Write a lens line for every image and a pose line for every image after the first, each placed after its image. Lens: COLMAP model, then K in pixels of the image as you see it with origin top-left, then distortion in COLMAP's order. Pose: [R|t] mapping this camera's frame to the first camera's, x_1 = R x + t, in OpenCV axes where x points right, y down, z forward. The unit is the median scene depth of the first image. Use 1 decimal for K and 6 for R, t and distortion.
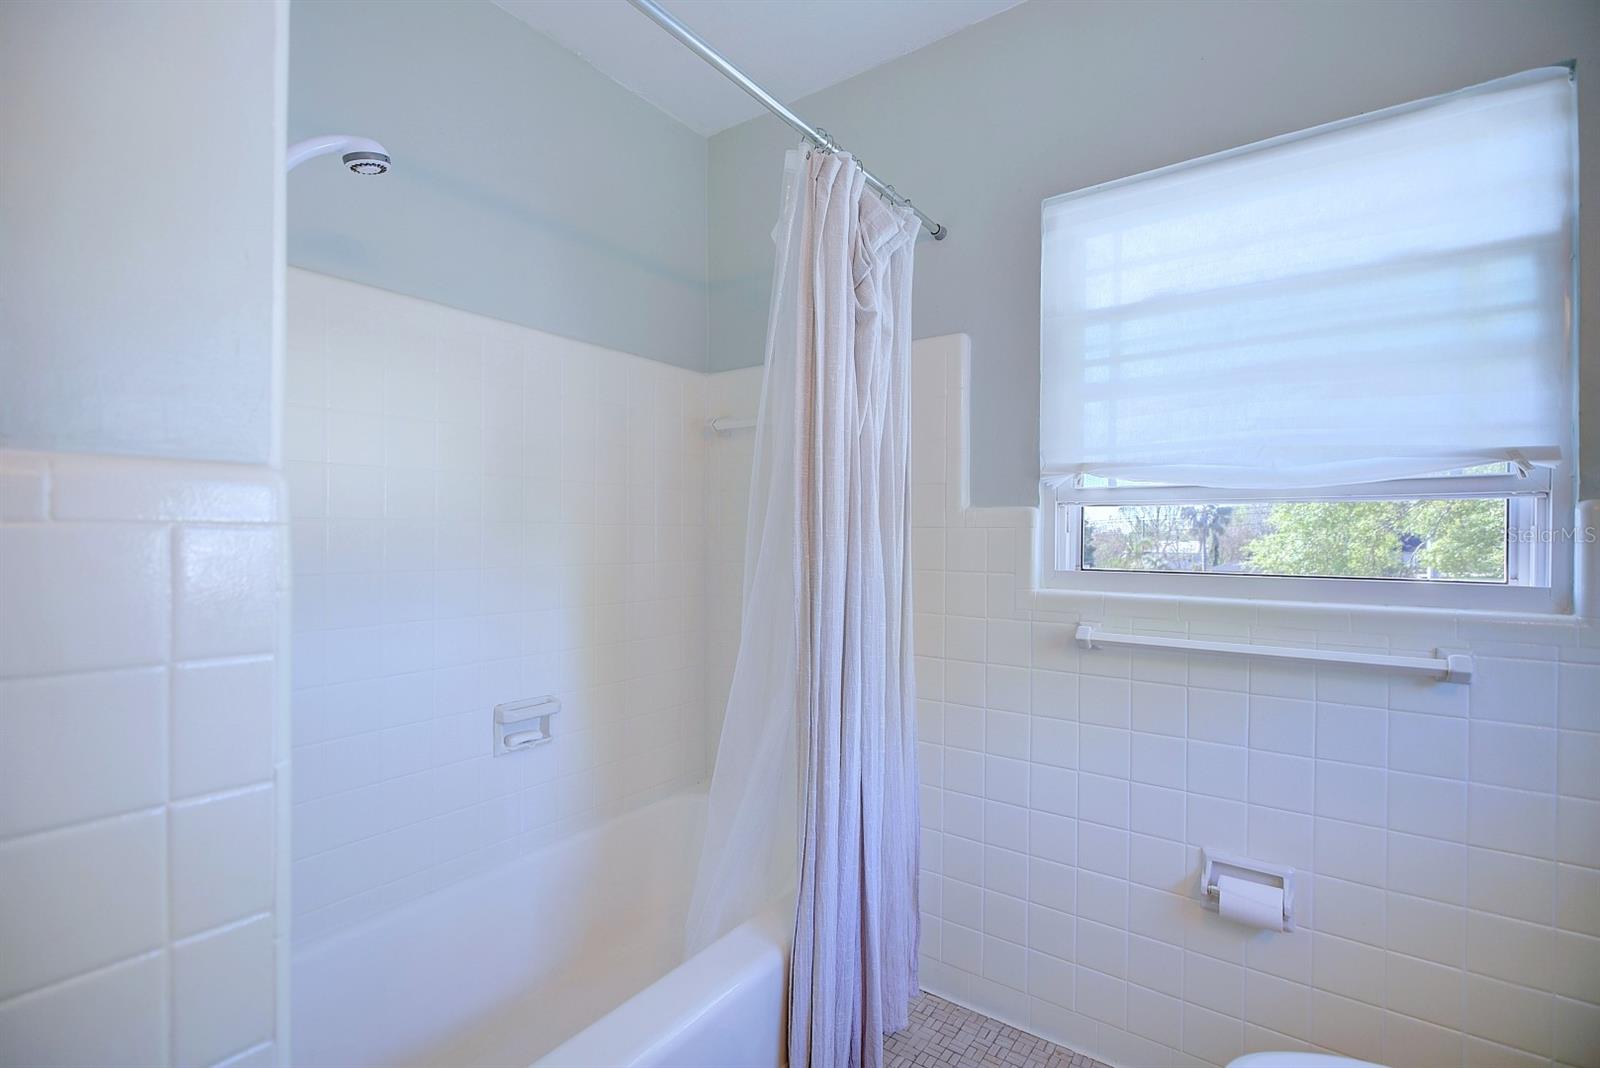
lens RADIAL K [[729.1, 0, 798.5], [0, 729.1, 536.6], [0, 0, 1]] dist [-0.000848, -0.000222]
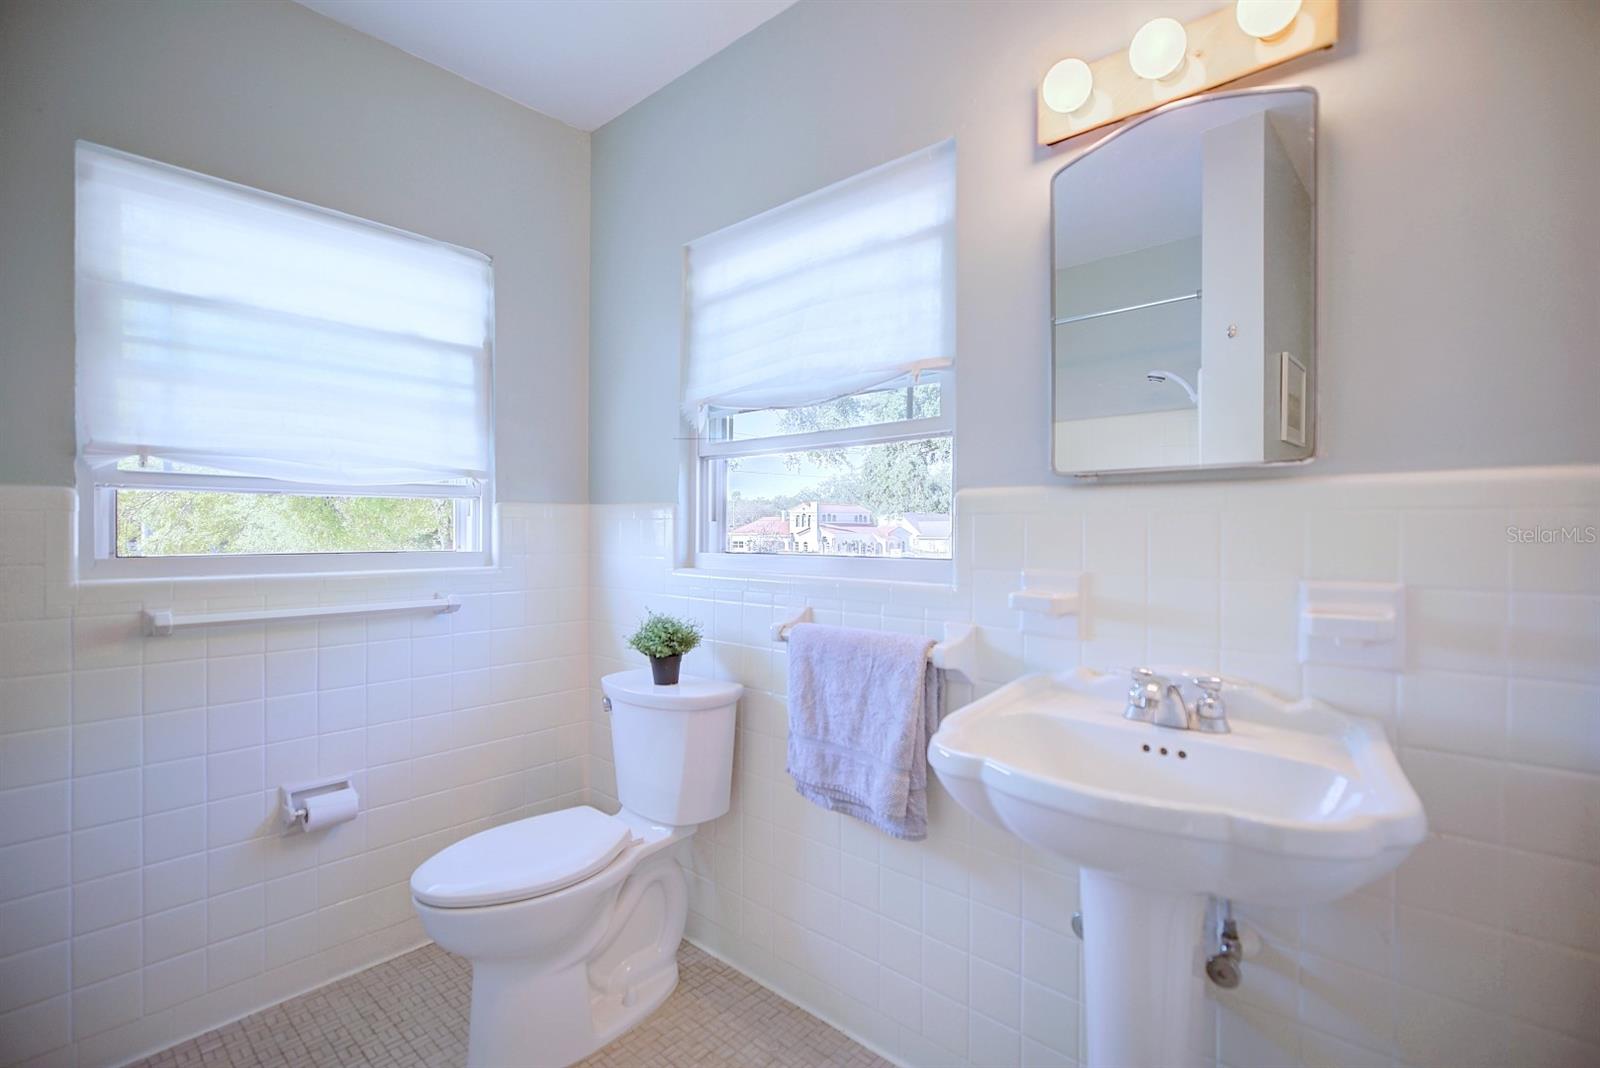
lens RADIAL K [[729.1, 0, 798.5], [0, 729.1, 536.6], [0, 0, 1]] dist [-0.000848, -0.000222]
pose [[0.112762, -0.015827, 0.993496, -0.527426], [0.001797, 0.999875, 0.015725, 0.006992], [-0.993620, 0.000012, 0.112777, 0.038245]]
